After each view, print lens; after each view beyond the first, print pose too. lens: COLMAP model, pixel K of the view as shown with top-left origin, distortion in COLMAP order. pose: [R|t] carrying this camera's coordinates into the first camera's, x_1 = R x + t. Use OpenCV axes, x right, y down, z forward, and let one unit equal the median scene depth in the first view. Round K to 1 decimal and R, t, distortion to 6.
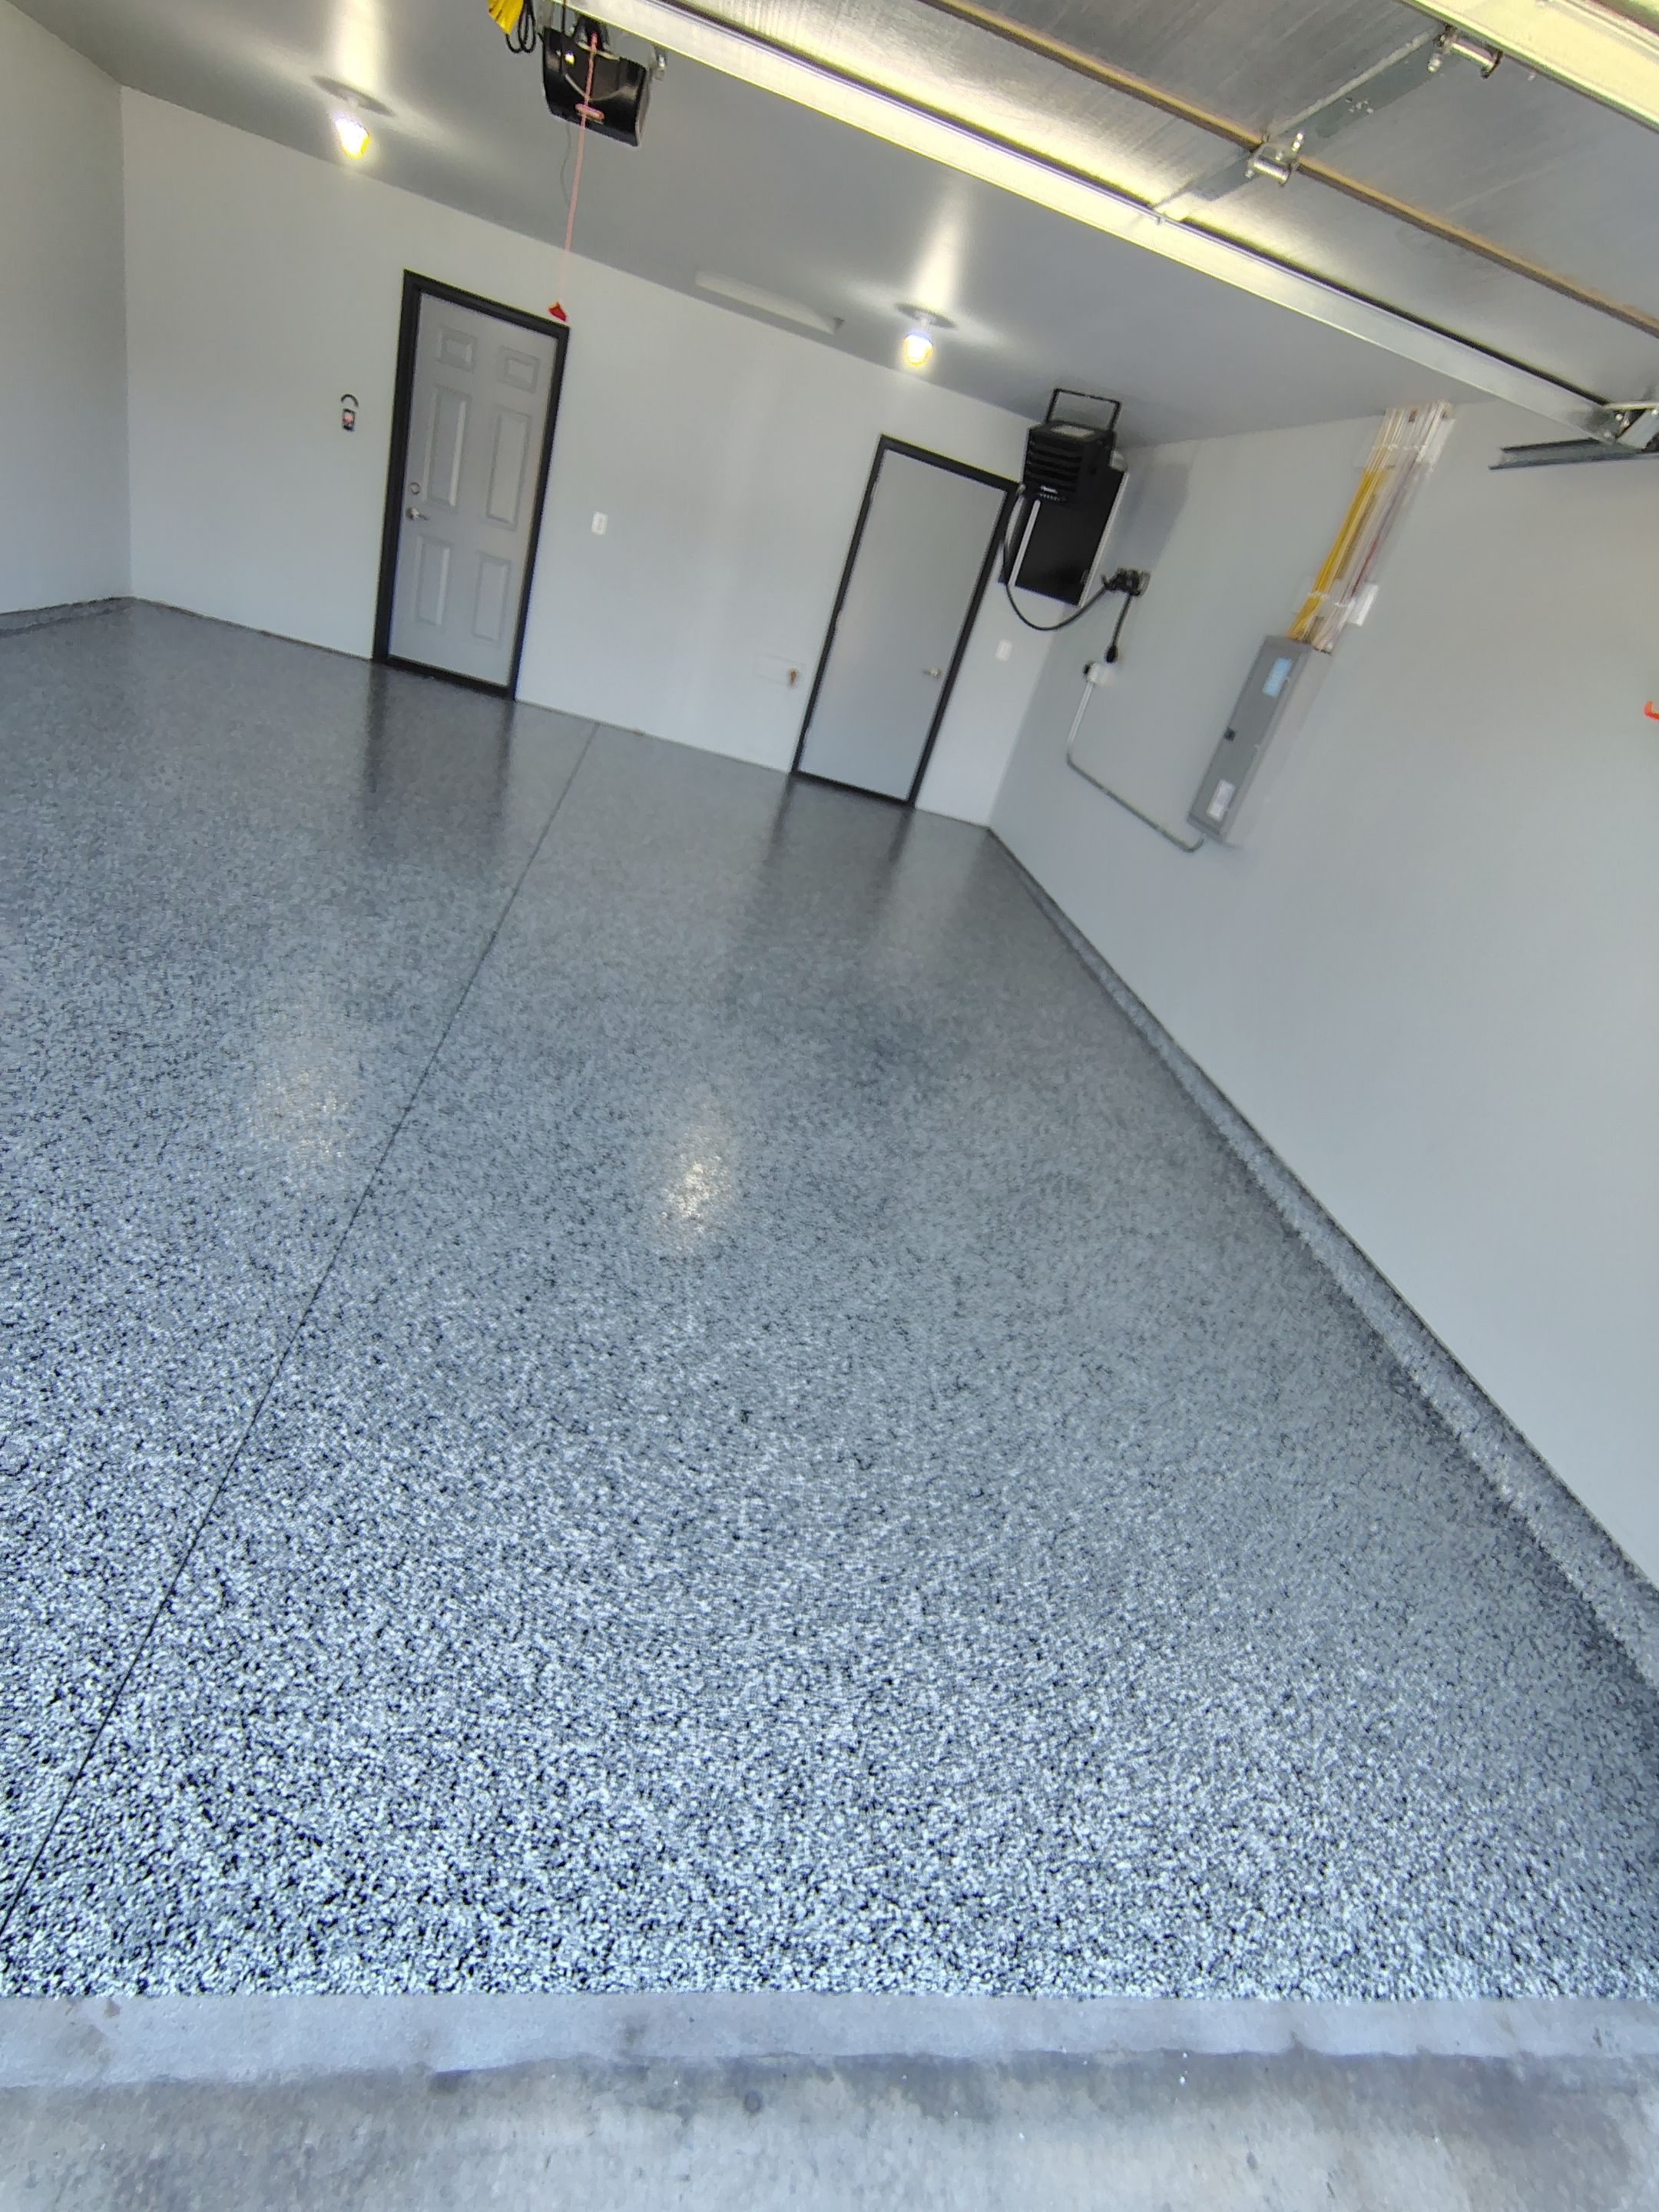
lens RADIAL K [[1039.7, 0, 826.4], [0, 1039.7, 1101.3], [0, 0, 1]] dist [-0.016535, 0.009521]
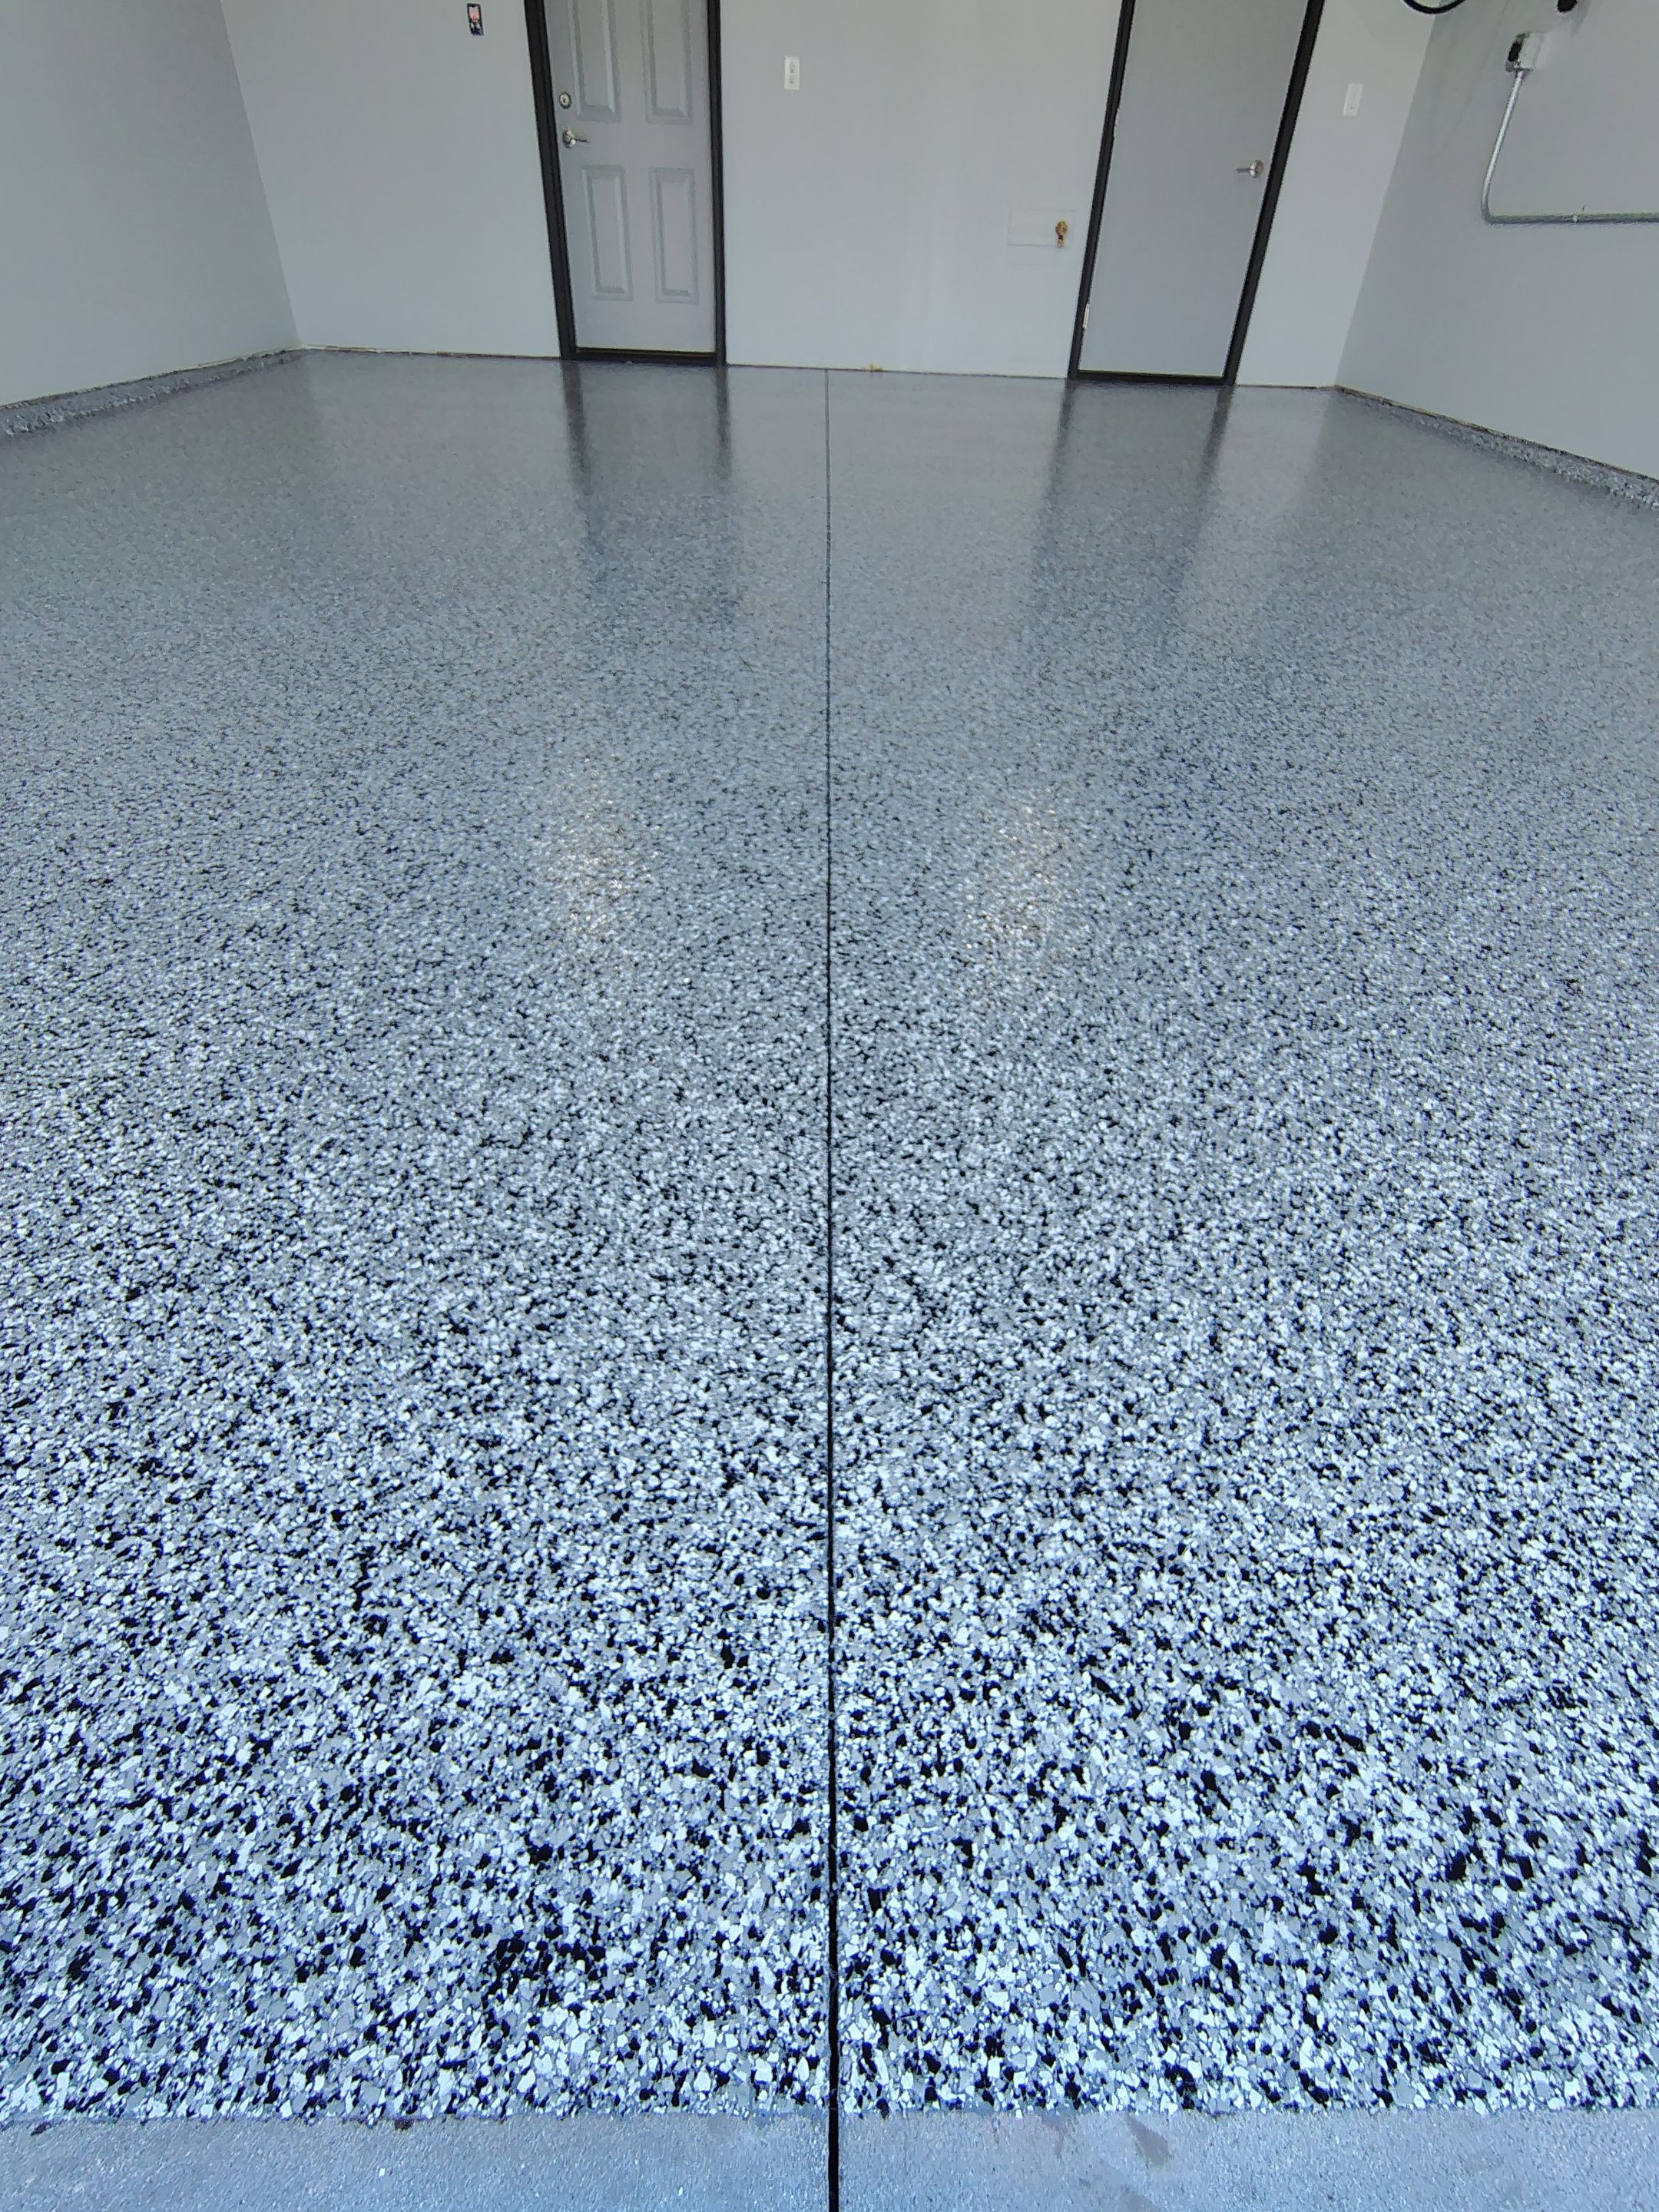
lens RADIAL K [[1046.7, 0, 822.5], [0, 1046.7, 1099.4], [0, 0, 1]] dist [-0.013986, 0.005406]
pose [[0.963008, -0.126754, -0.237802, -0.433023], [0.169004, 0.971431, 0.166609, 0.243933], [0.209890, -0.200635, 0.956918, 0.426179]]
